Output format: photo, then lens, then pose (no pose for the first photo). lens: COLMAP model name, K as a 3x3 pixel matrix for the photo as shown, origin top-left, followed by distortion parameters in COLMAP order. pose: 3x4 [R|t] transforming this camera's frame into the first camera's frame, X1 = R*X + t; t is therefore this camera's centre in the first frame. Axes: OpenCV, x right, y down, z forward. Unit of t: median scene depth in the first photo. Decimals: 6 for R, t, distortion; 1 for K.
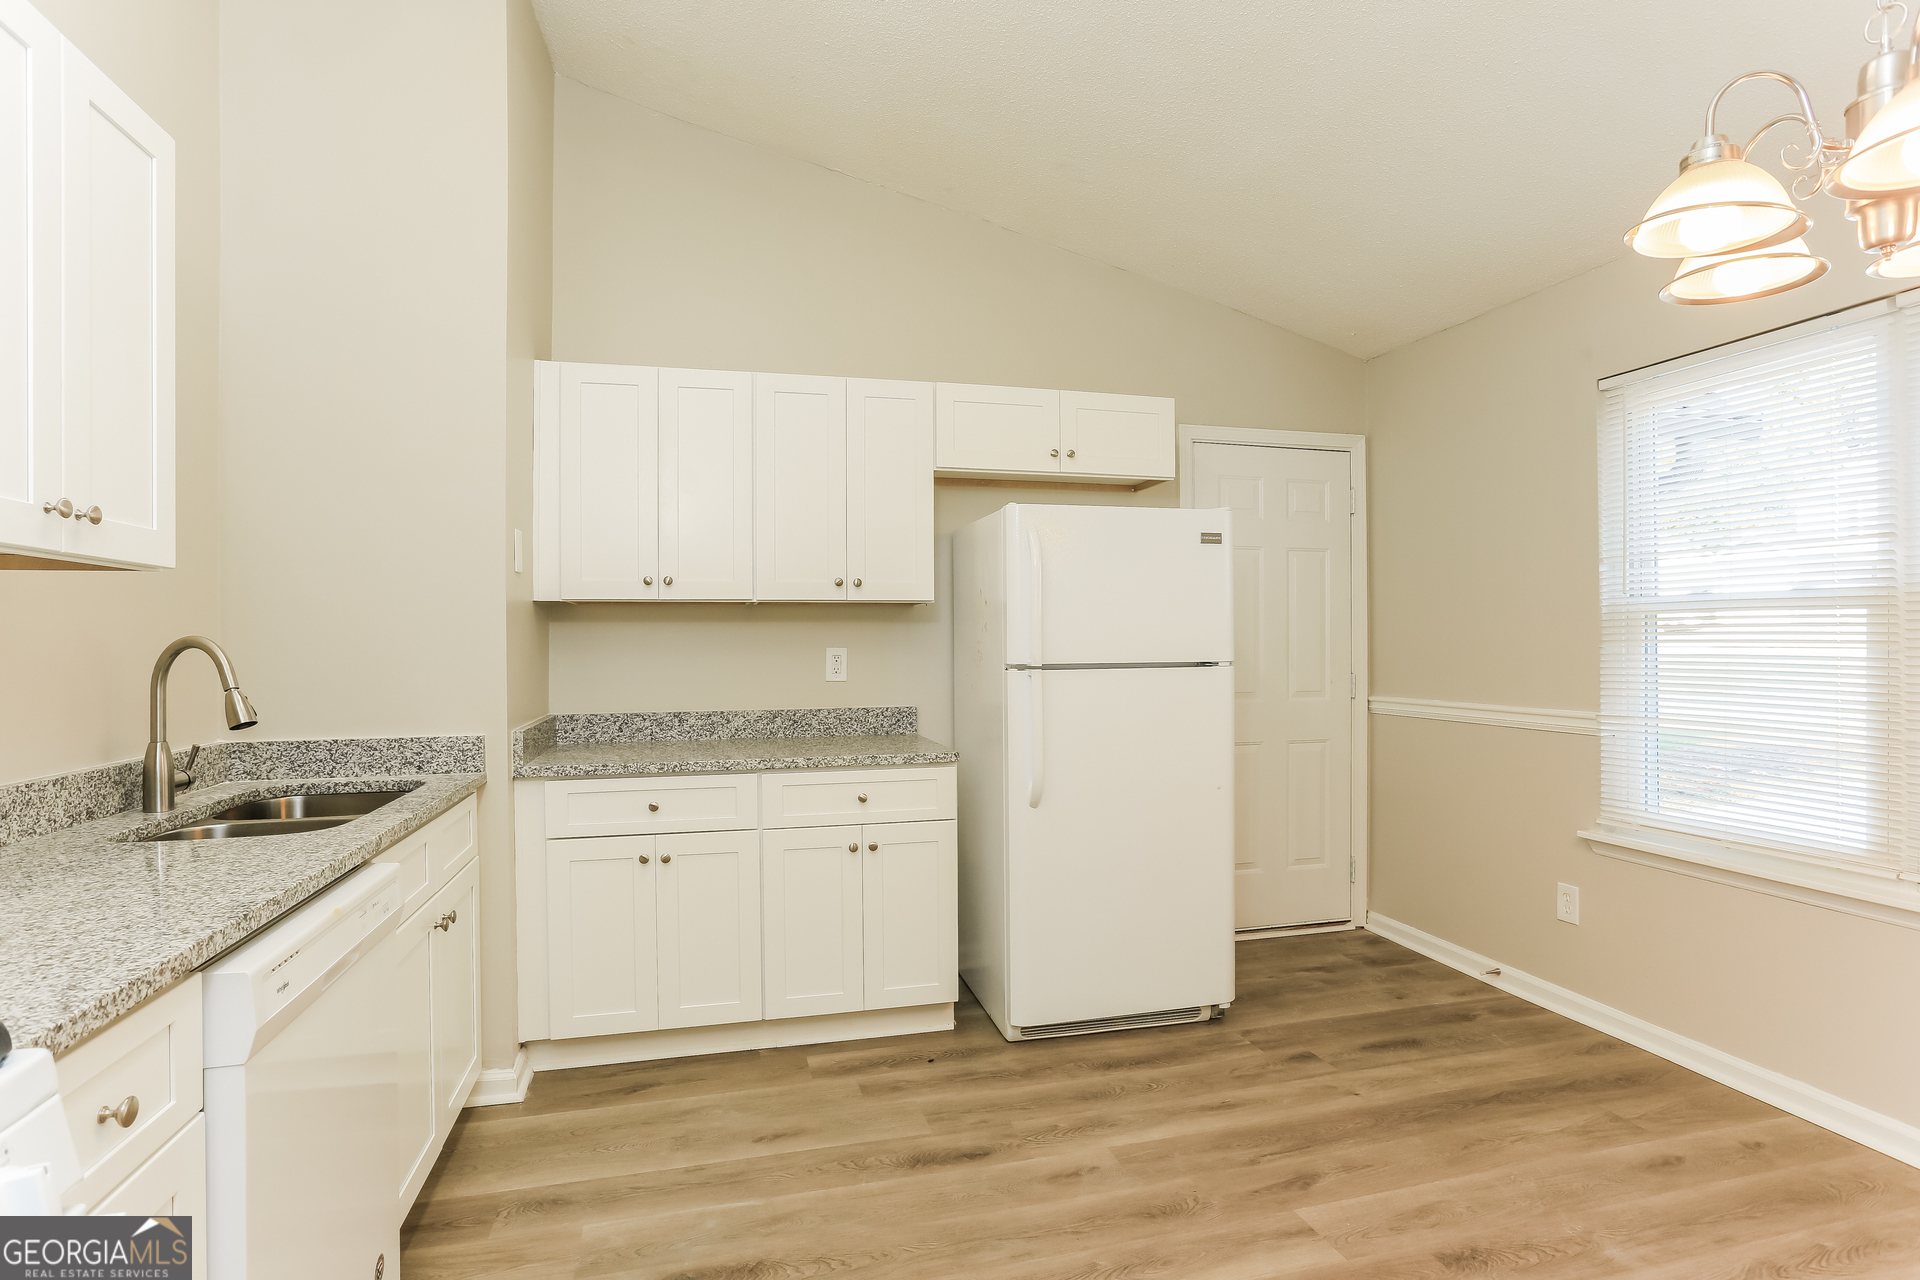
lens RADIAL K [[971.6, 0, 956.9], [0, 971.6, 649.6], [0, 0, 1]] dist [-0.042841, 0.019996]
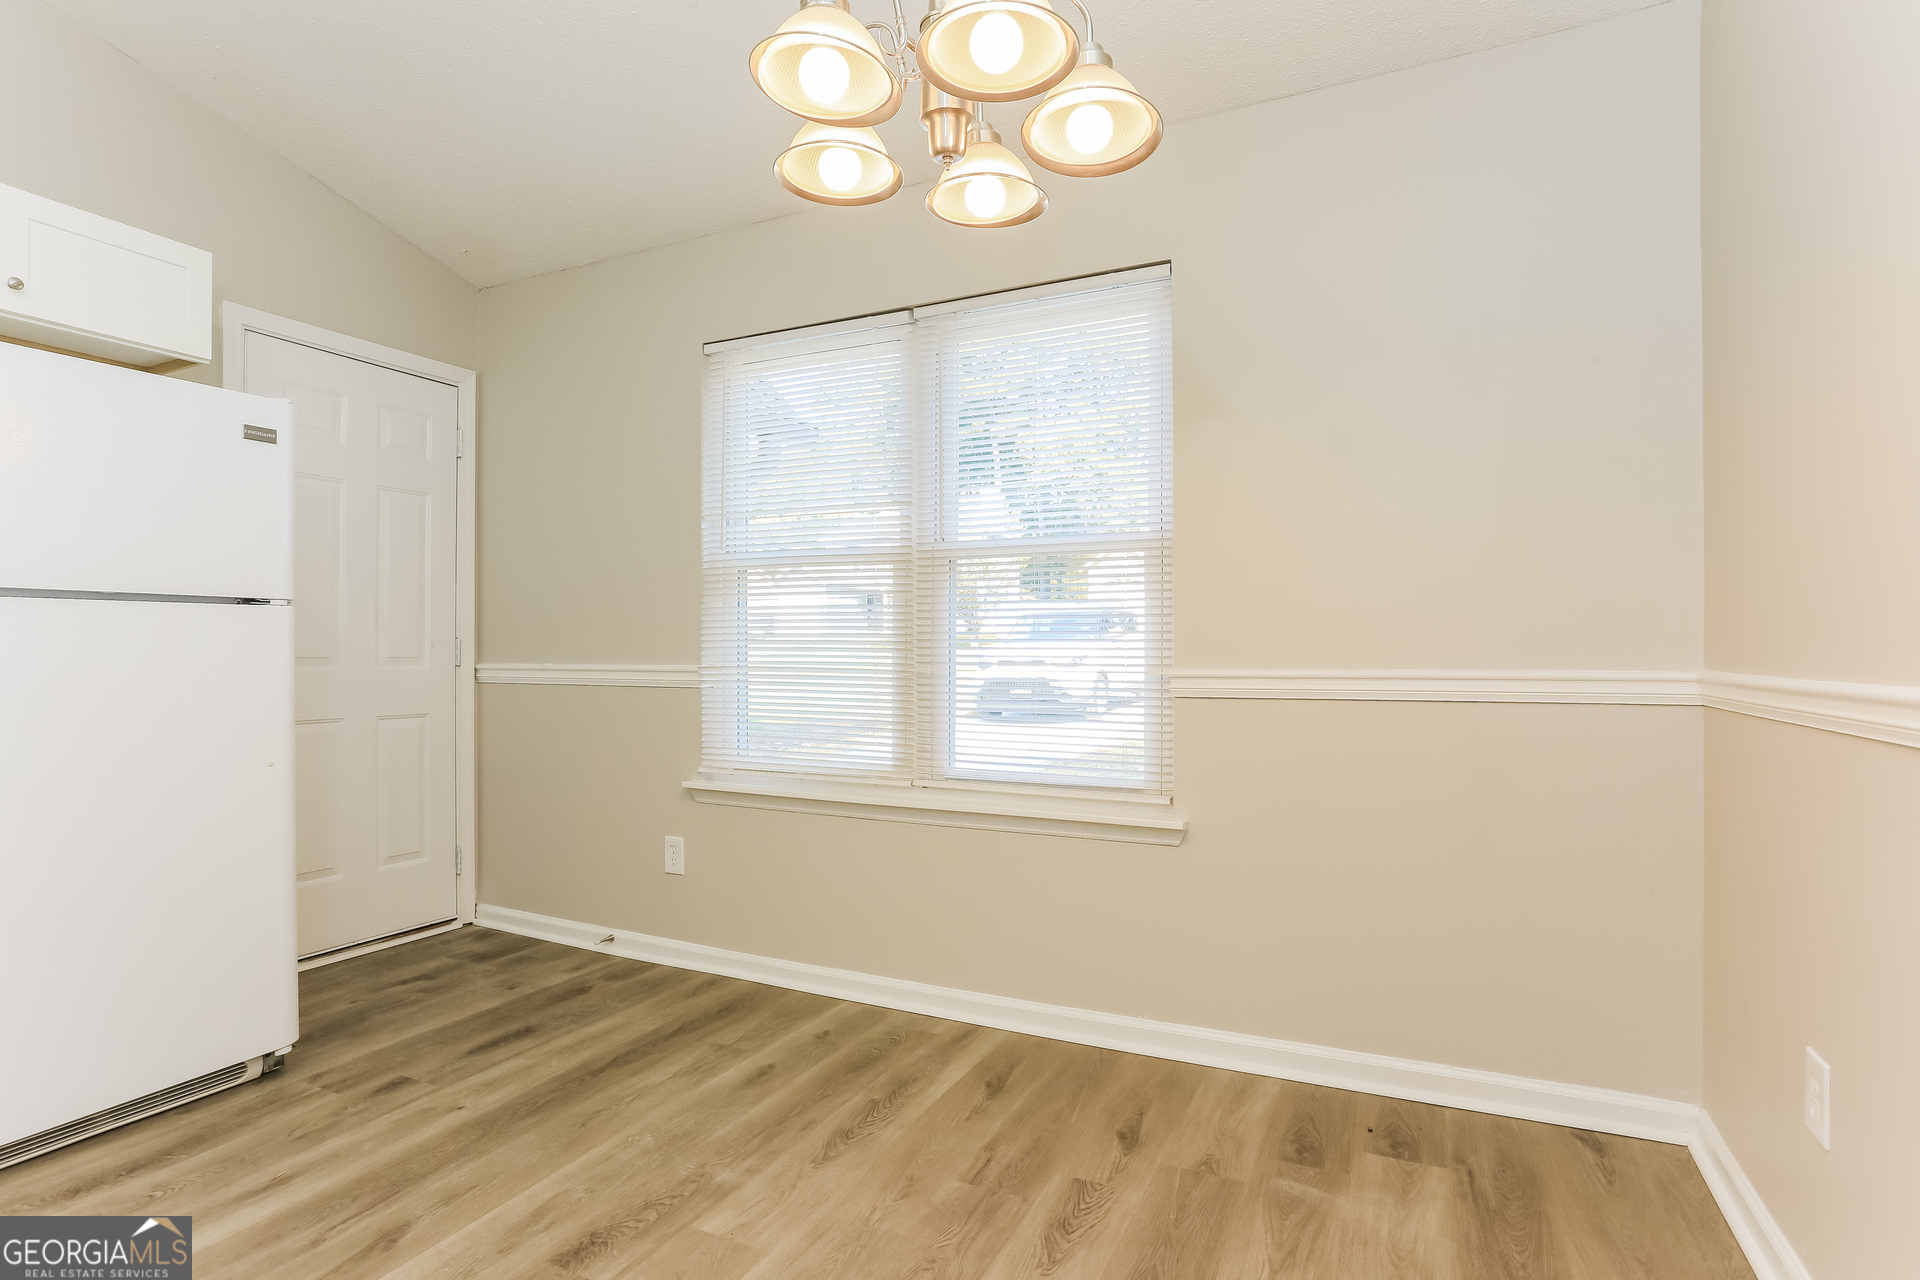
lens RADIAL K [[971.6, 0, 951.6], [0, 971.6, 645.1], [0, 0, 1]] dist [-0.042841, 0.019996]
pose [[0.656506, 0.009502, 0.754261, 0.055251], [0.001121, 0.999907, -0.013573, 0.060271], [-0.754320, 0.009756, 0.656435, 0.102129]]
